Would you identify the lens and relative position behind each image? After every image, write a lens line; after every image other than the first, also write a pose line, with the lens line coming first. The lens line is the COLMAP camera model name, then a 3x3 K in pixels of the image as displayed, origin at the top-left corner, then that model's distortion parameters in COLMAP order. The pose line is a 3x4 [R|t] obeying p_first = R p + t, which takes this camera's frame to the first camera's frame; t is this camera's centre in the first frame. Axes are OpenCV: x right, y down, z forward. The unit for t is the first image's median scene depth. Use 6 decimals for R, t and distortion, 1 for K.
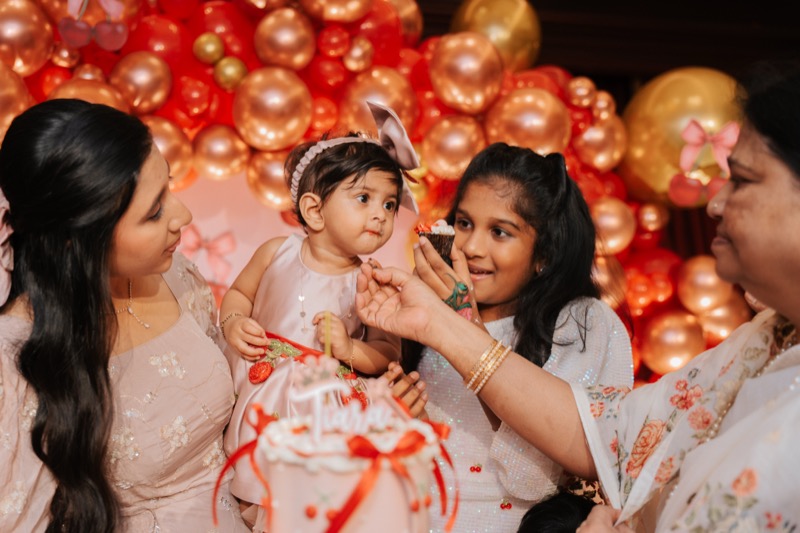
lens RADIAL K [[950.0, 0, 397.2], [0, 950.0, 268.0], [0, 0, 1]] dist [-0.007224, -0.009678]
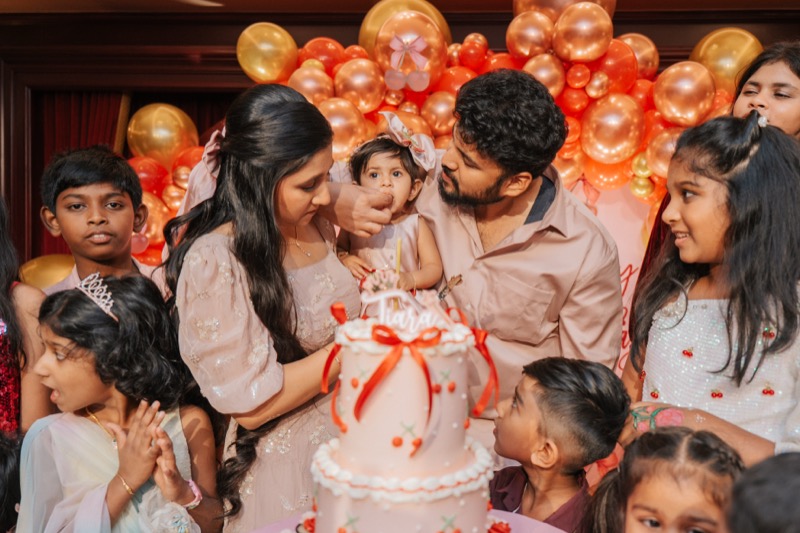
lens RADIAL K [[653.0, 0, 449.9], [0, 653.0, 274.4], [0, 0, 1]] dist [0.041764, -0.054477]
pose [[0.929509, 0.039983, -0.366627, 0.115653], [-0.032491, 0.999118, 0.026585, 0.024166], [0.367366, -0.012799, 0.929988, 0.061459]]
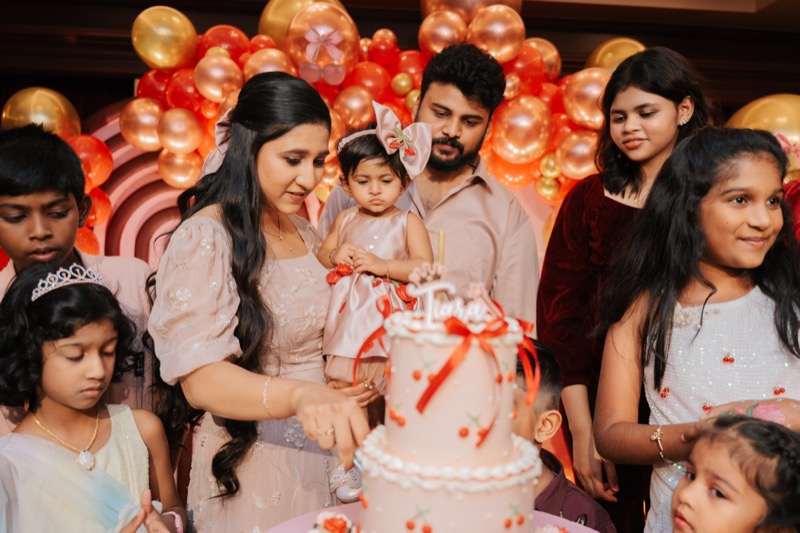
lens RADIAL K [[673.7, 0, 399.3], [0, 673.7, 267.1], [0, 0, 1]] dist [0.002204, -0.014340]
pose [[0.974564, 0.036118, -0.221181, 0.027750], [-0.035047, 0.999347, 0.008767, 0.031501], [0.221353, -0.000793, 0.975193, 0.023713]]
